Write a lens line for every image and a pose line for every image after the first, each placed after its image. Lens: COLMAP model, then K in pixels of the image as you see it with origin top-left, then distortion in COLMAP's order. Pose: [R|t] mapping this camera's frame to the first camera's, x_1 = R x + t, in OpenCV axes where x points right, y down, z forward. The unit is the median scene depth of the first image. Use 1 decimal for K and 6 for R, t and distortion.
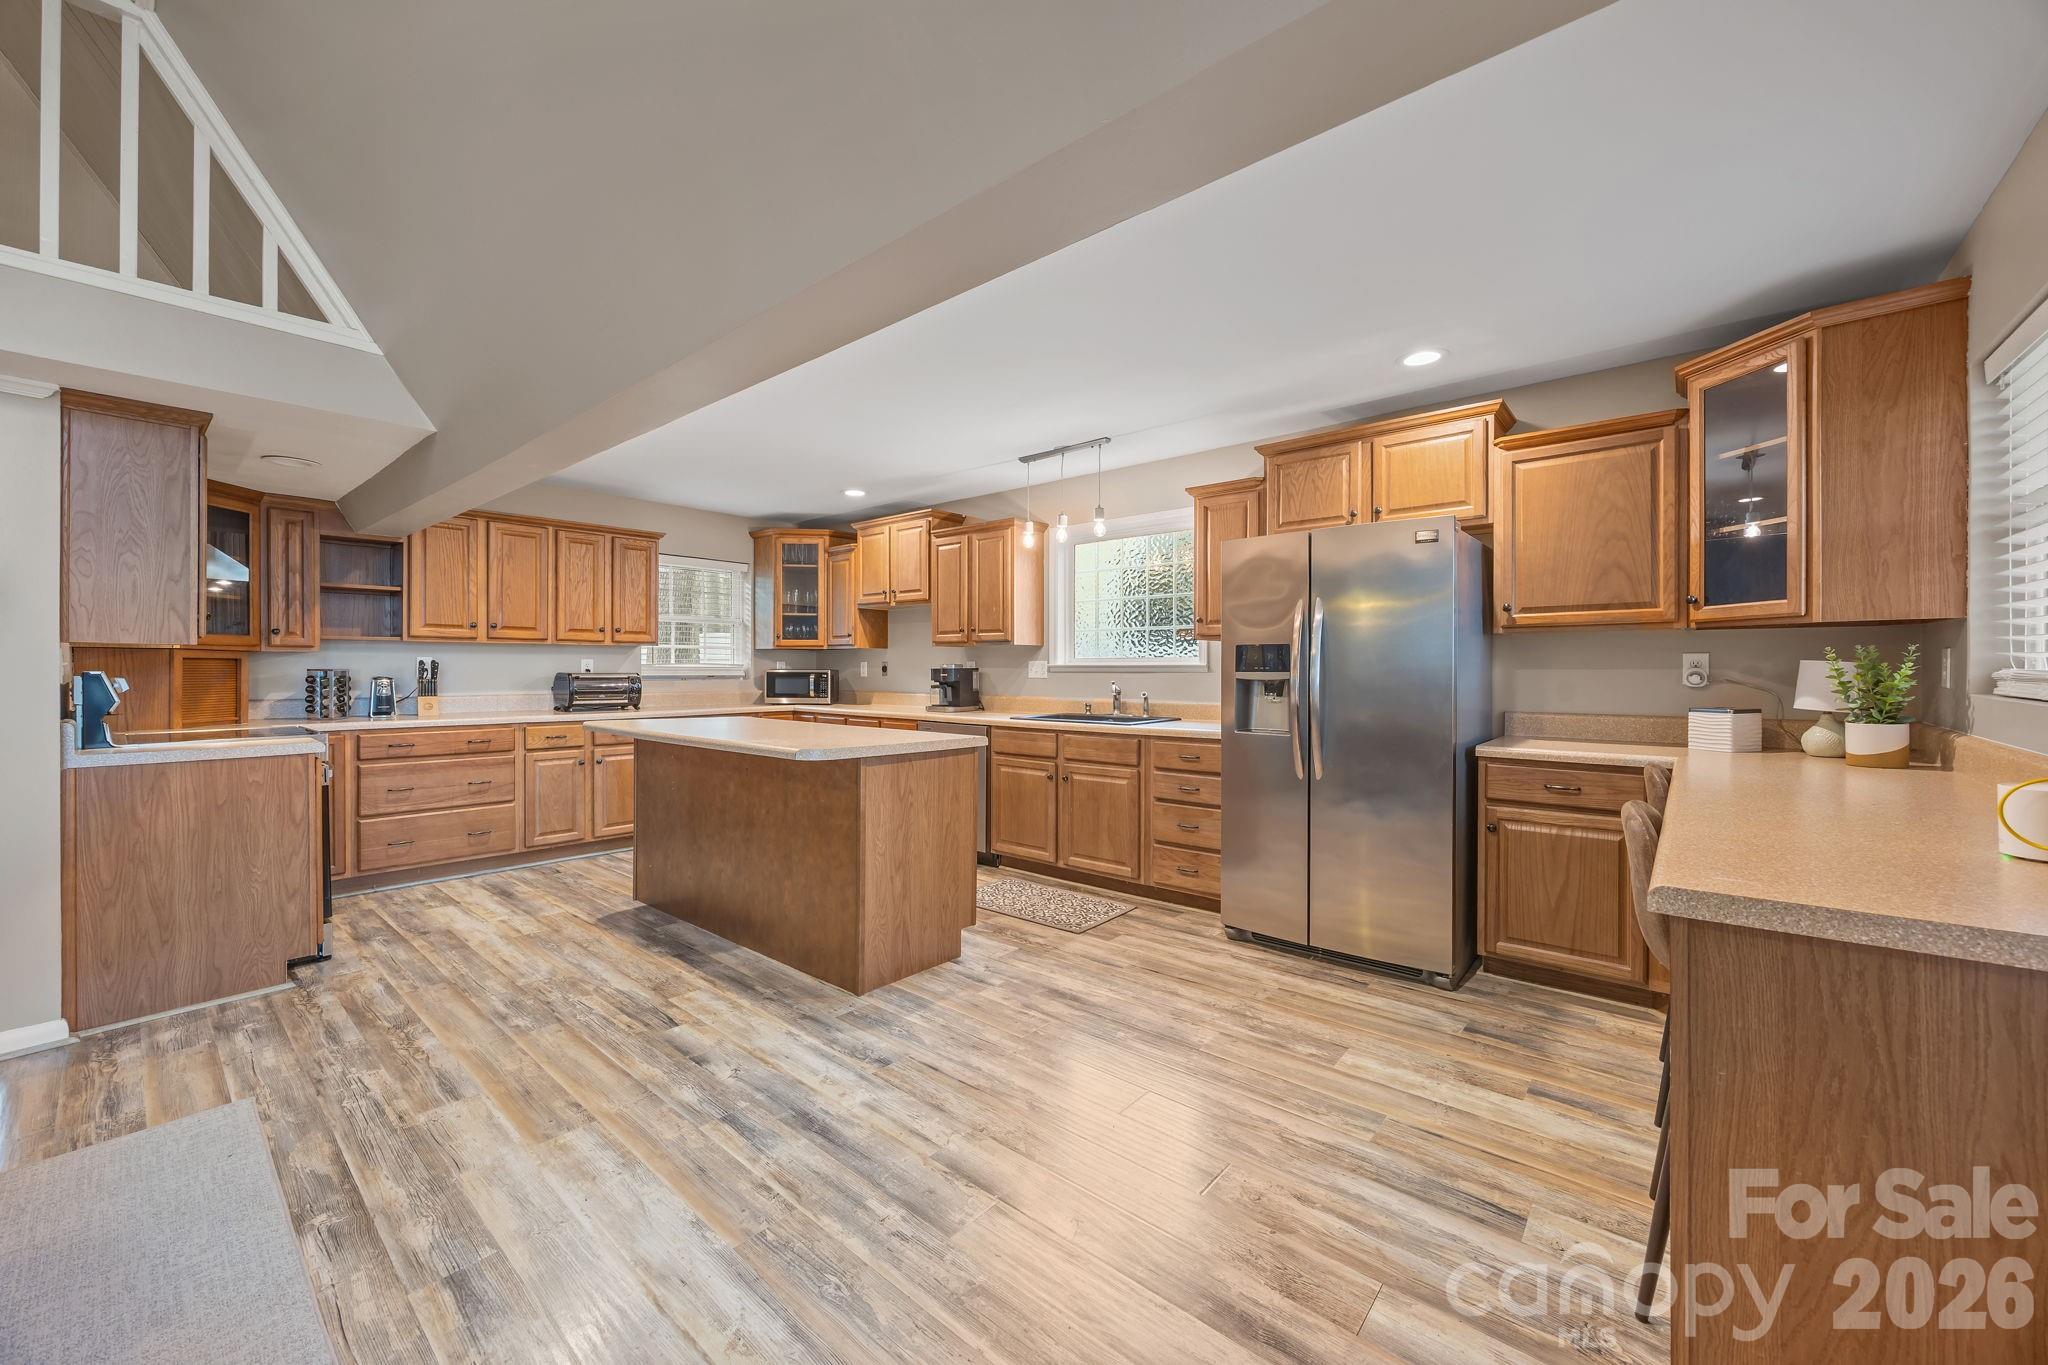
lens RADIAL K [[785.8, 0, 1025.2], [0, 785.8, 676.0], [0, 0, 1]] dist [-0.002113, 0.000332]
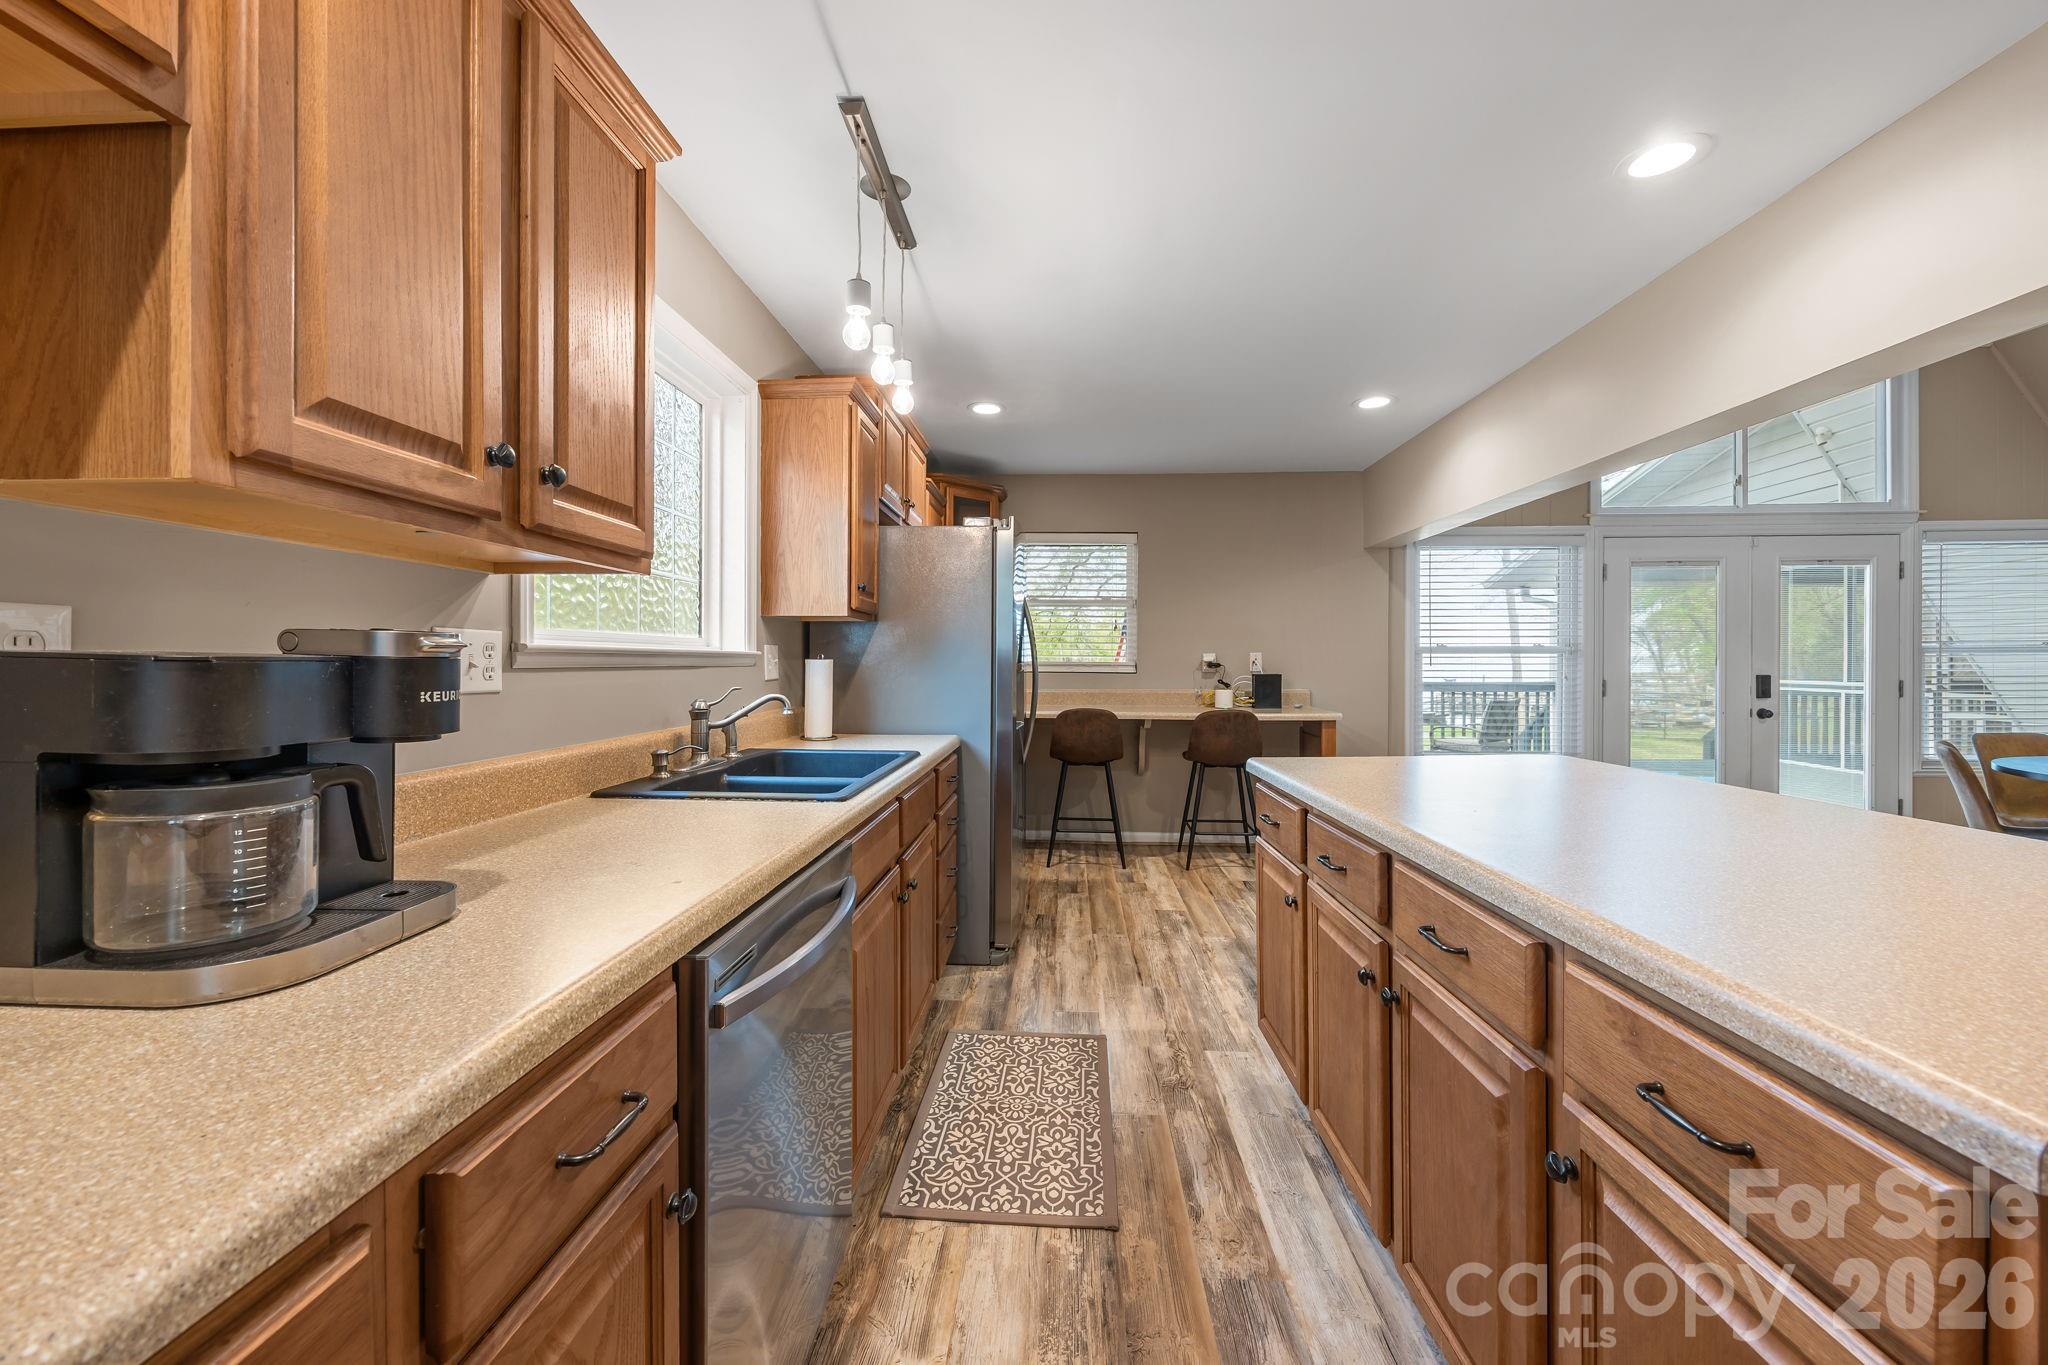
lens RADIAL K [[785.8, 0, 1025.2], [0, 785.8, 676.0], [0, 0, 1]] dist [-0.002113, 0.000332]
pose [[-0.605327, -0.011957, 0.795887, -0.430234], [0.007902, 0.999748, 0.021029, -0.009496], [-0.795938, 0.019018, -0.605079, 1.414765]]
